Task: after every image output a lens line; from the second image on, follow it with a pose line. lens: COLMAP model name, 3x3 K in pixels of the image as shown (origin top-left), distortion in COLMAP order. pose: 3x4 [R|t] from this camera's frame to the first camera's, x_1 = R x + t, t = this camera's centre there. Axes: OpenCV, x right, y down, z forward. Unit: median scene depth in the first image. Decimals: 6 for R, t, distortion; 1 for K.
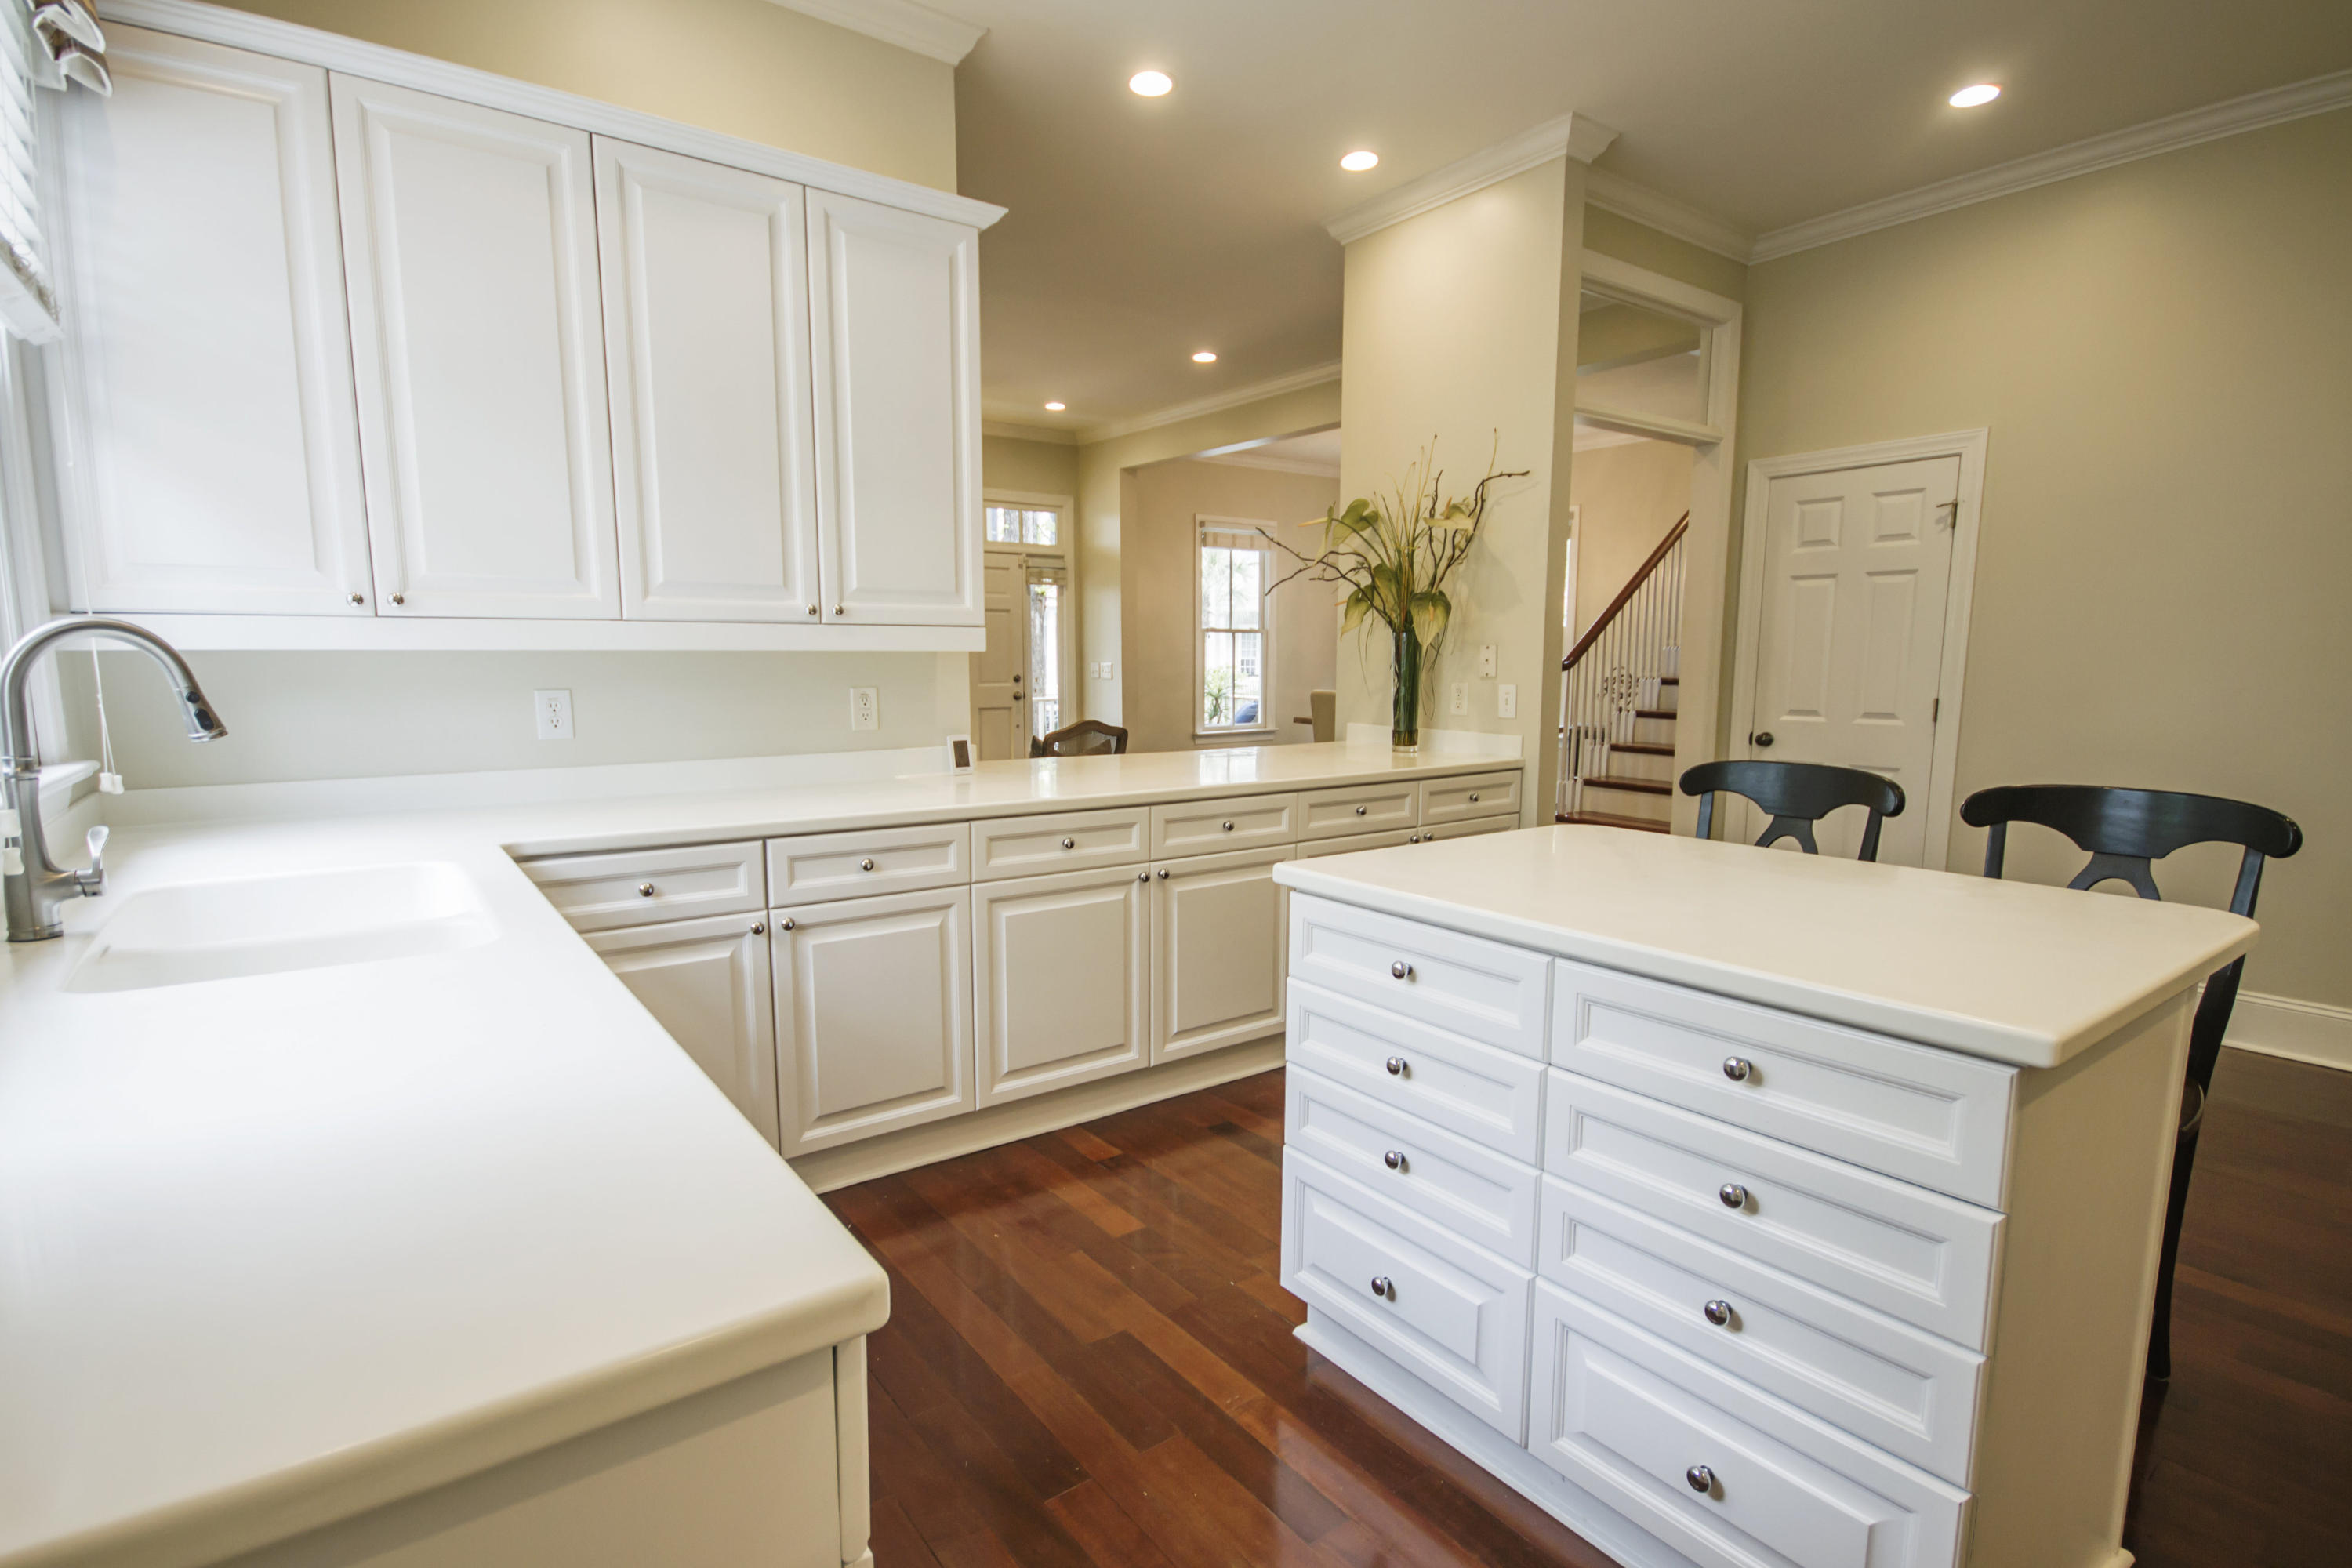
lens RADIAL K [[1130.8, 0, 1197.3], [0, 1130.8, 808.0], [0, 0, 1]] dist [0.019723, -0.021936]
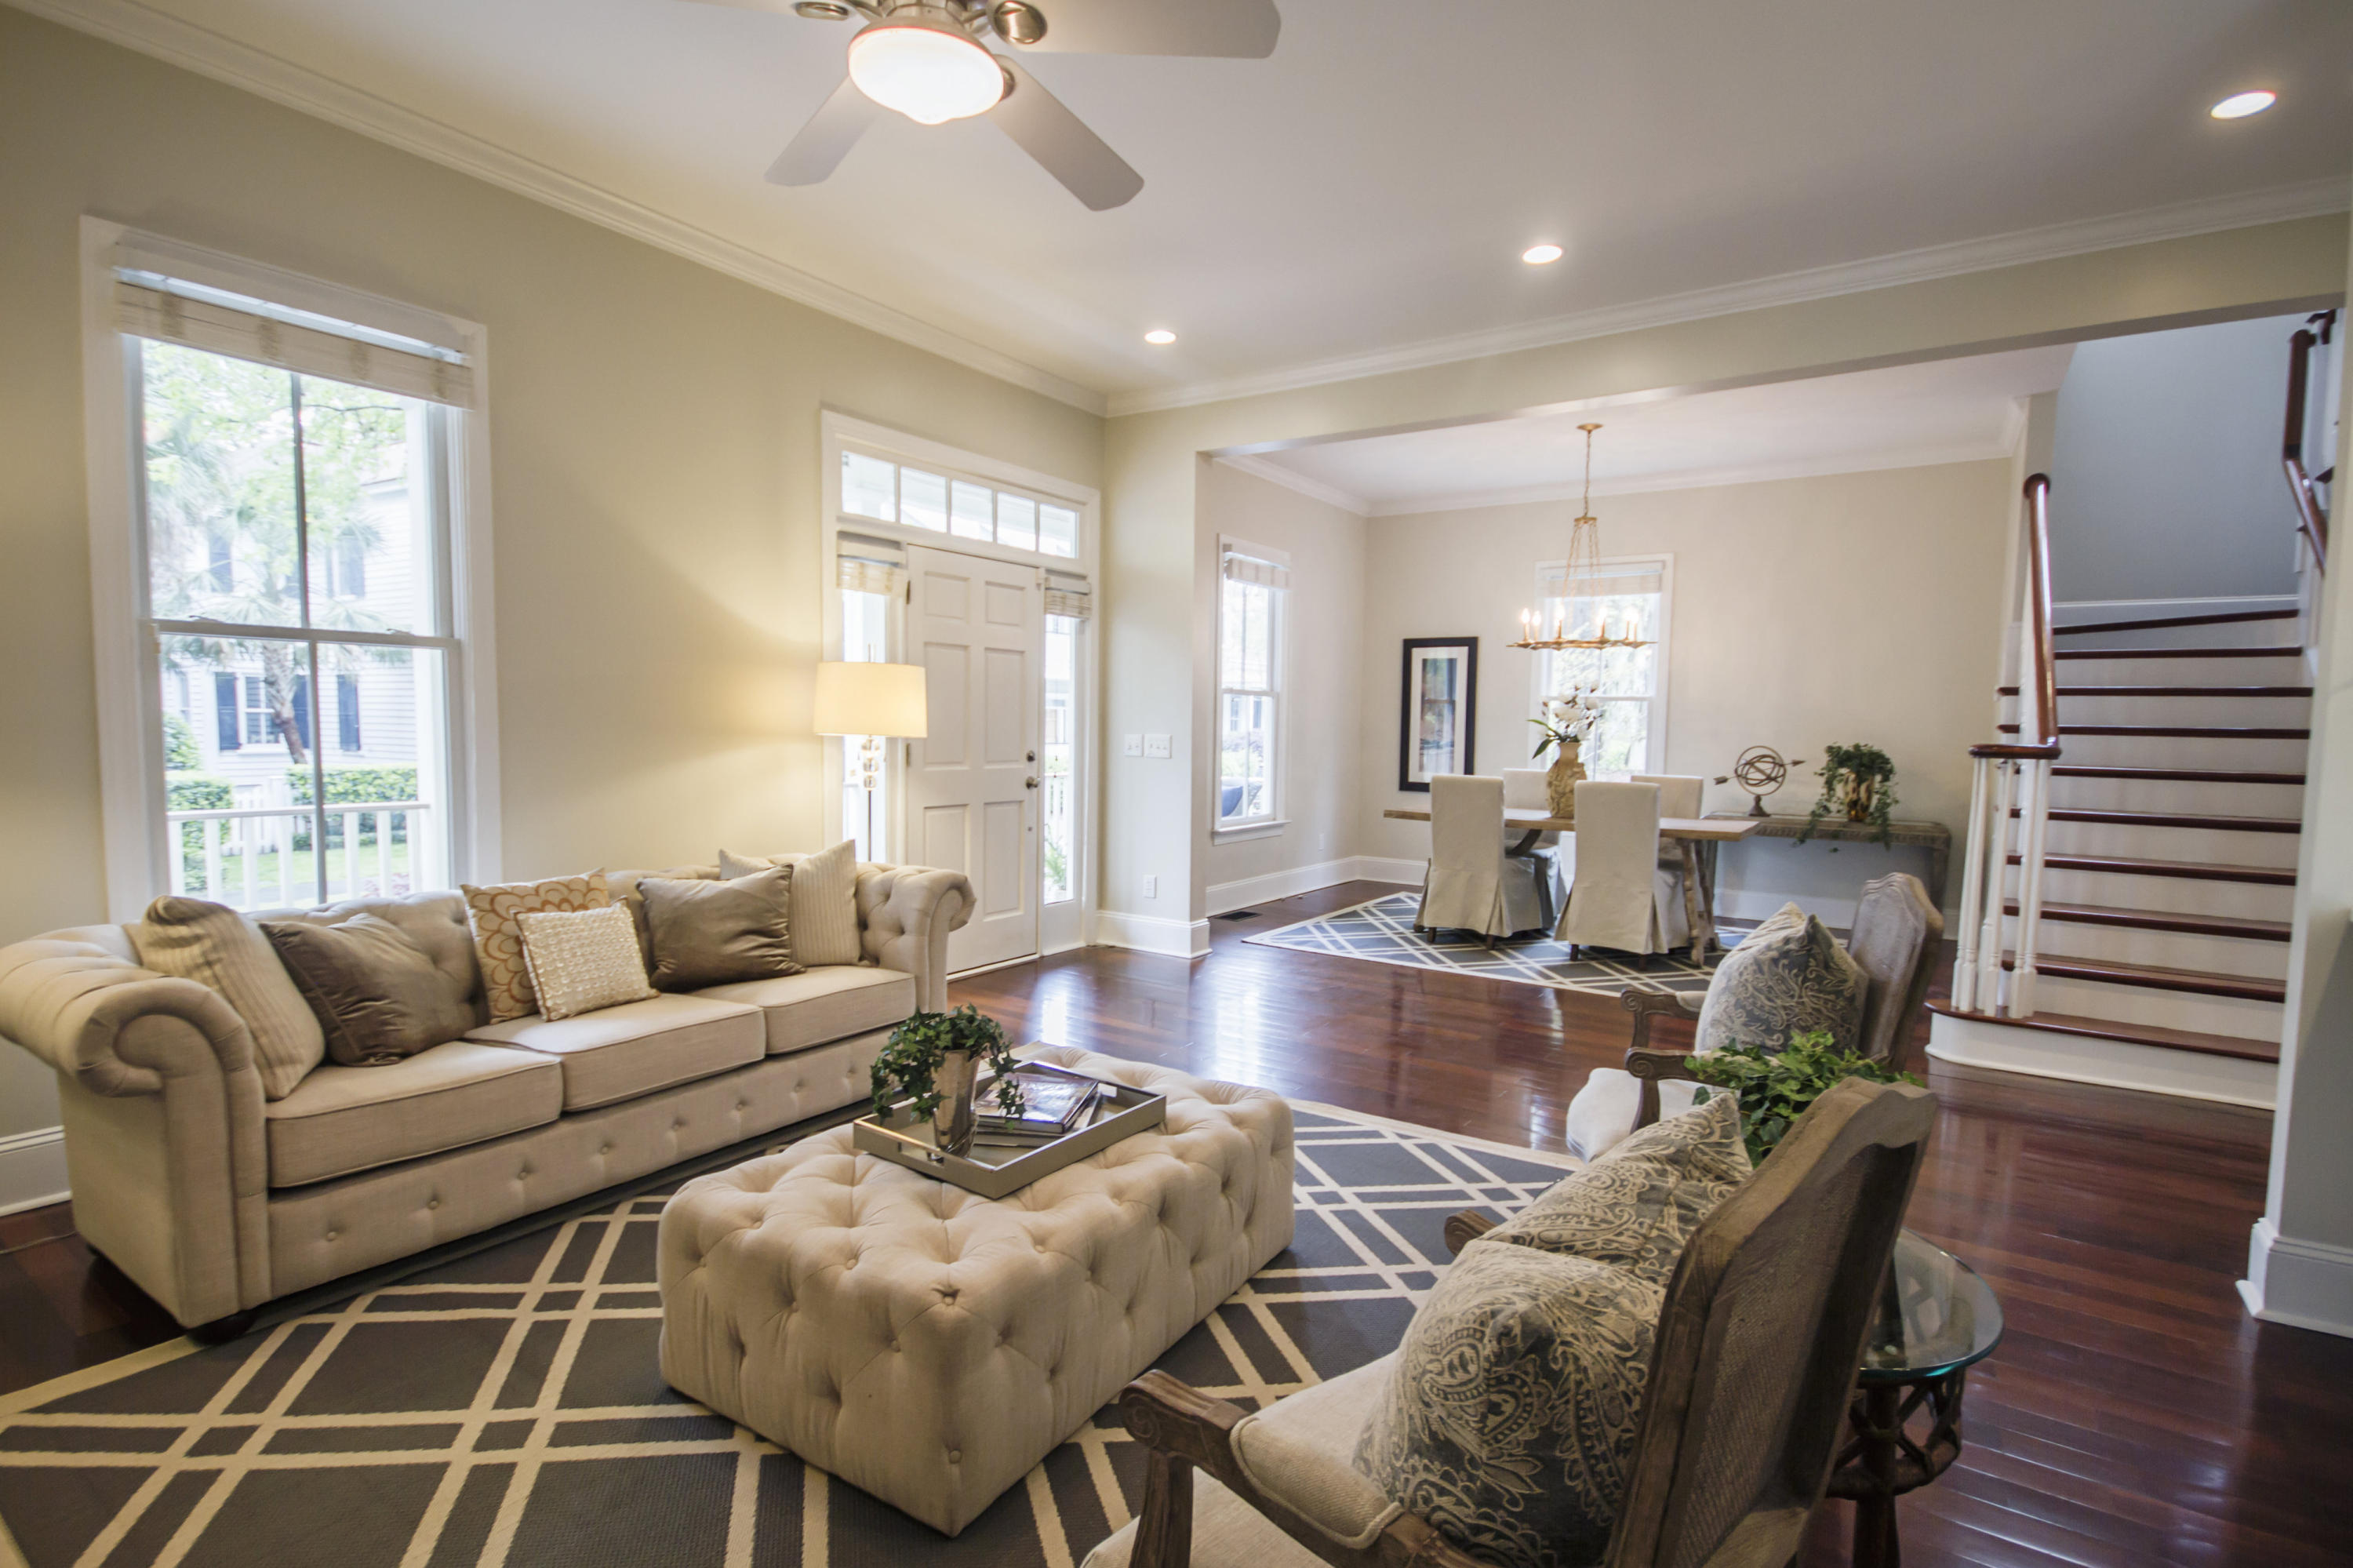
lens RADIAL K [[1112.8, 0, 1177.3], [0, 1112.8, 807.0], [0, 0, 1]] dist [0.000053, 0.000065]
pose [[0.946167, -0.007924, 0.323581, -0.285989], [0.026813, 0.998183, -0.053960, -0.048300], [-0.322566, 0.059732, 0.944660, 0.368831]]
